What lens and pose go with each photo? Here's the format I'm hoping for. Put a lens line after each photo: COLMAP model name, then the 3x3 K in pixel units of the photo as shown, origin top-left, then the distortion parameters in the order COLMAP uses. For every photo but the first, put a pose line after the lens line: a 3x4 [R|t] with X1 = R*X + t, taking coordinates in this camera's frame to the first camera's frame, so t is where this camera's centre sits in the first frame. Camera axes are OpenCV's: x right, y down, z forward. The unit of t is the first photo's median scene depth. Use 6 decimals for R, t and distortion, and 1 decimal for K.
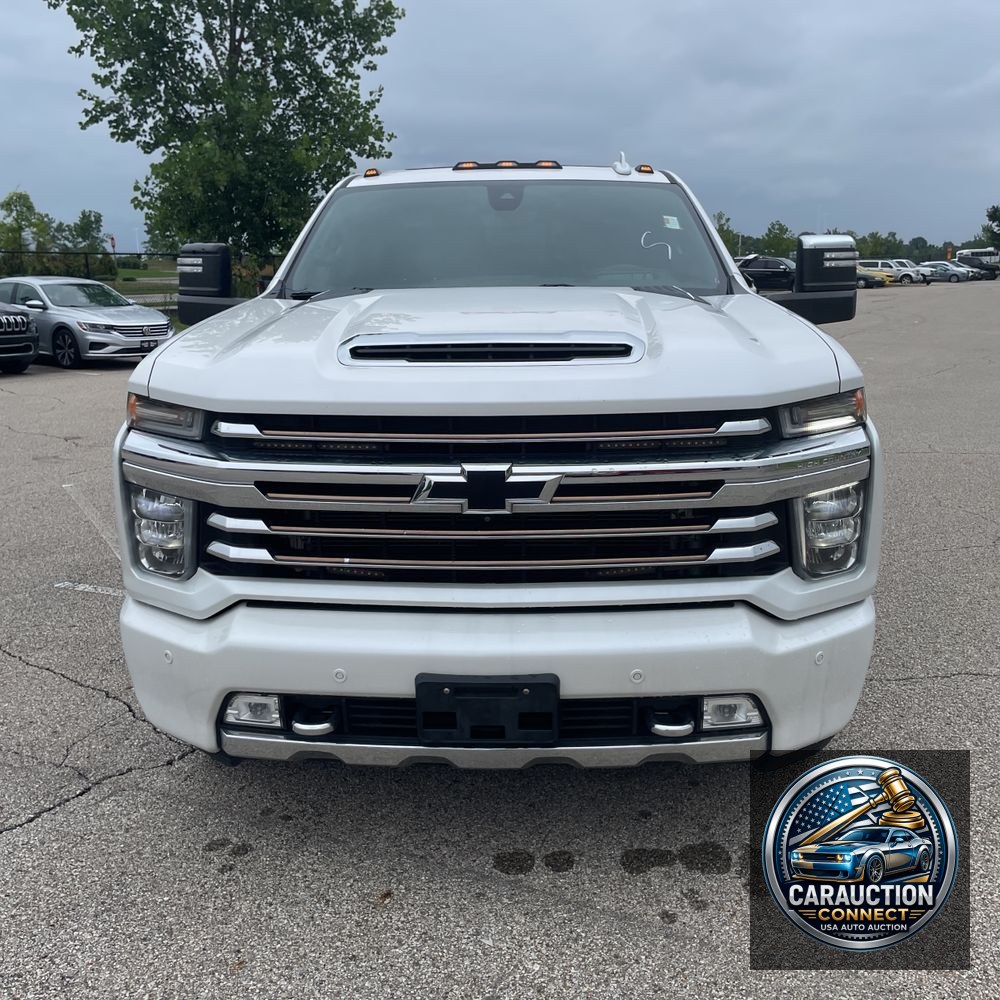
lens RADIAL K [[1016.4, 0, 497.1], [0, 1016.4, 494.1], [0, 0, 1]] dist [0.056675, 0.000000]
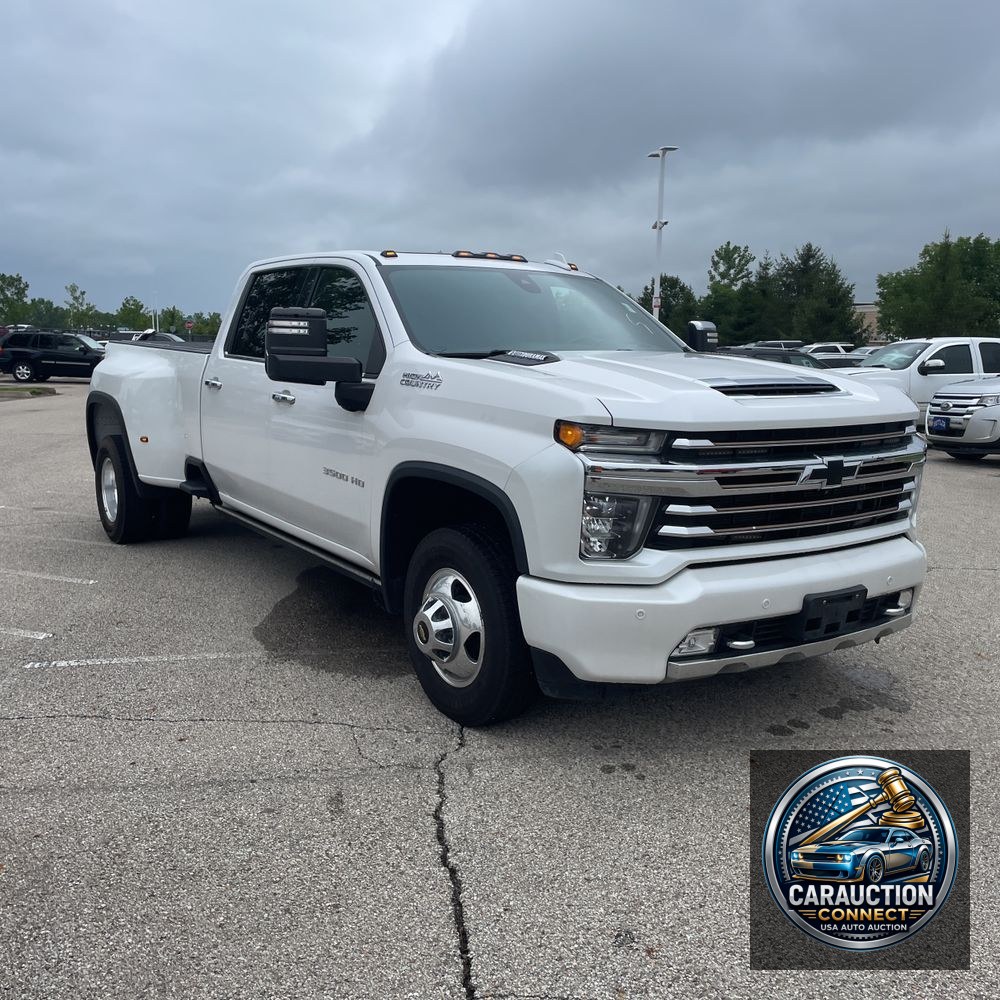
lens RADIAL K [[1016.4, 0, 489.2], [0, 1016.4, 507.7], [0, 0, 1]] dist [0.056675, 0.000000]
pose [[0.805172, -0.071757, 0.588684, -1.303853], [0.107064, 0.993931, -0.025283, 0.031283], [-0.583297, 0.083384, 0.807968, 0.015834]]
